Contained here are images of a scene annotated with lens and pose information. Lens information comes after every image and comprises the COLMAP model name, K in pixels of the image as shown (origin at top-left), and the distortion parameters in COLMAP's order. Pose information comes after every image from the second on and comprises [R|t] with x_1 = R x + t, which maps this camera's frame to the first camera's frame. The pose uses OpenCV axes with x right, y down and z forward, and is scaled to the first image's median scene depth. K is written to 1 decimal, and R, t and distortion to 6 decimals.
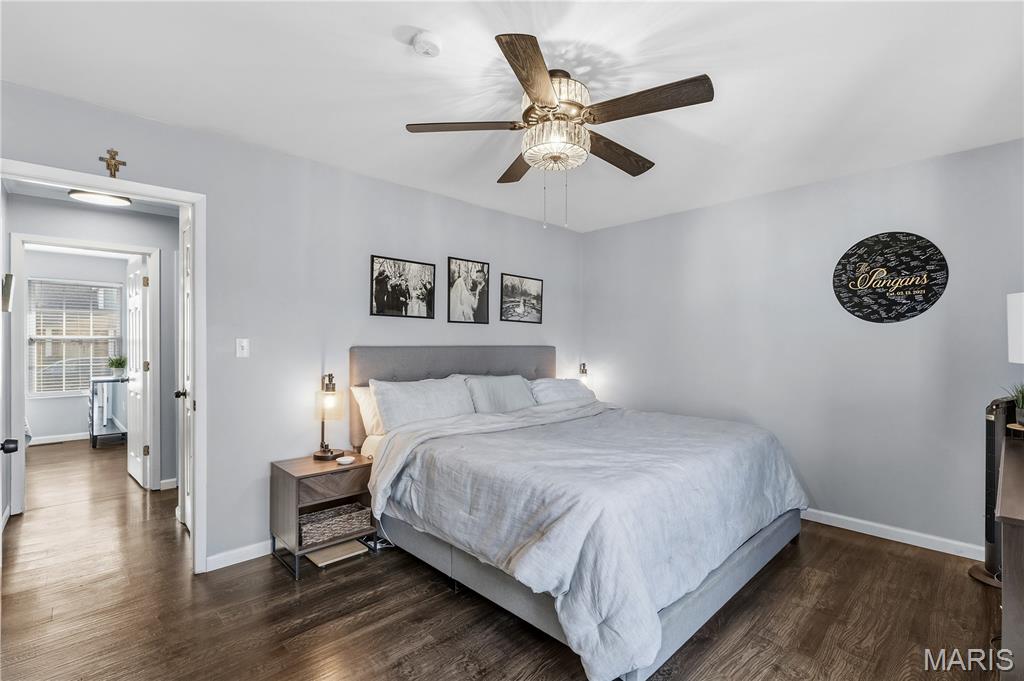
lens RADIAL K [[471.2, 0, 514.0], [0, 471.2, 339.6], [0, 0, 1]] dist [0.002193, 0.000198]
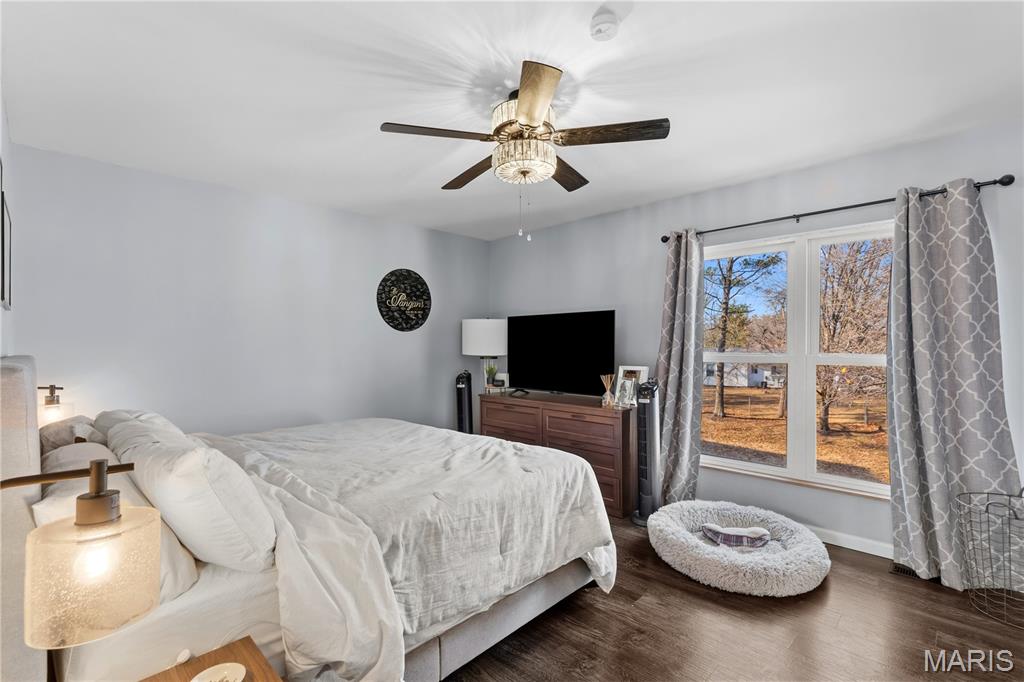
lens RADIAL K [[471.2, 0, 513.6], [0, 471.2, 345.4], [0, 0, 1]] dist [0.002193, 0.000198]
pose [[-0.044836, -0.008292, 0.998960, -0.680458], [-0.001171, 0.999965, 0.008248, -0.005103], [-0.998994, -0.000800, -0.044844, 0.744406]]
